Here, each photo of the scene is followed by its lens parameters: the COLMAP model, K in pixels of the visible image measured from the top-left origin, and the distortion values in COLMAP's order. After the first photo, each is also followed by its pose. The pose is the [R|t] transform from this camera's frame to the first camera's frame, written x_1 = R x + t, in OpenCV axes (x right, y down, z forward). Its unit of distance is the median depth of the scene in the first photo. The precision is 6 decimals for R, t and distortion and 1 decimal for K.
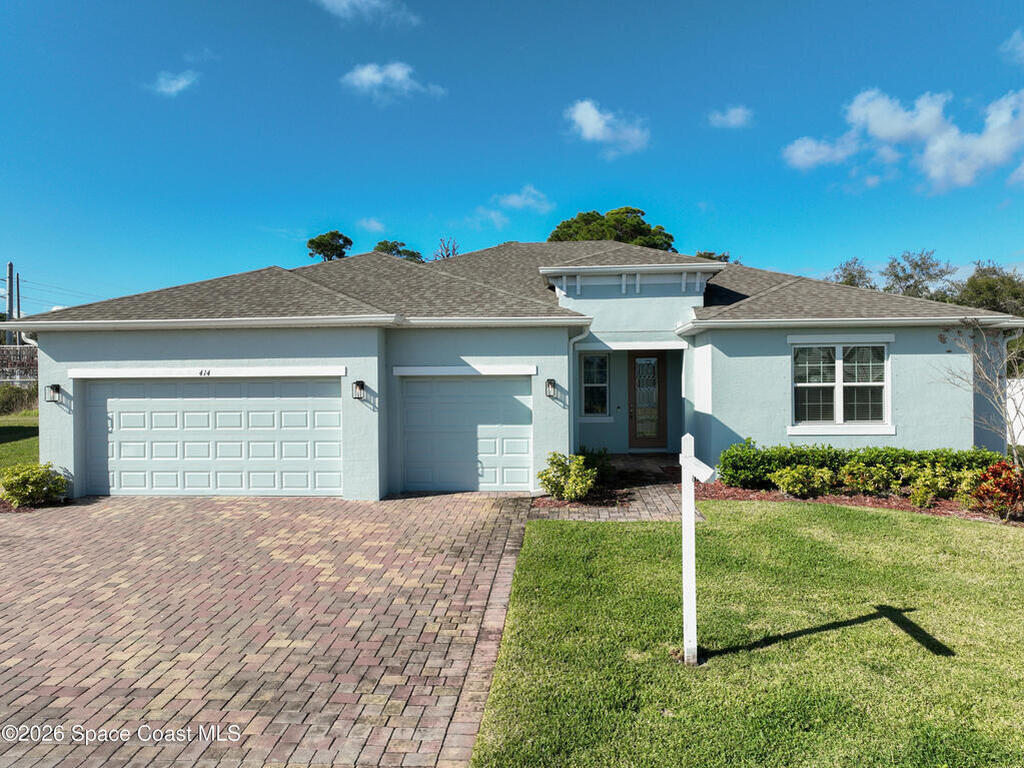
lens RADIAL K [[726.2, 0, 510.7], [0, 726.2, 386.0], [0, 0, 1]] dist [0.004268, 0.008712]
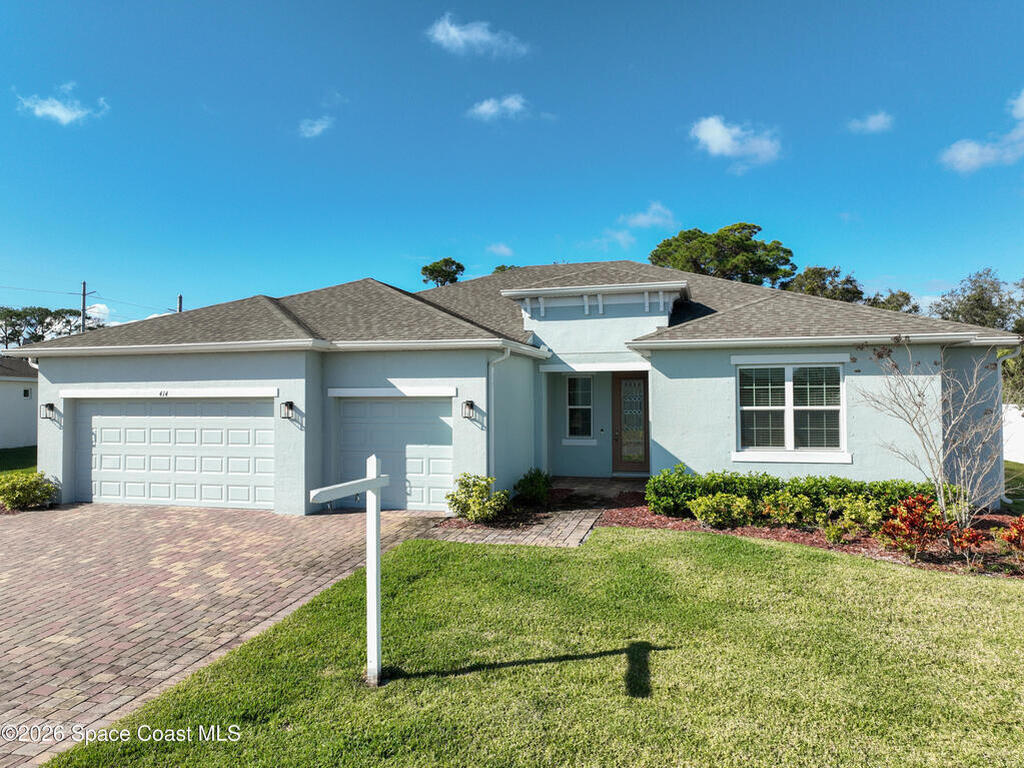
lens RADIAL K [[726.2, 0, 510.0], [0, 726.2, 380.3], [0, 0, 1]] dist [0.004268, 0.008712]
pose [[0.981004, -0.000396, -0.193986, 0.303878], [-0.006743, 0.999324, -0.036140, -0.001681], [0.193869, 0.036761, 0.980338, 0.016809]]
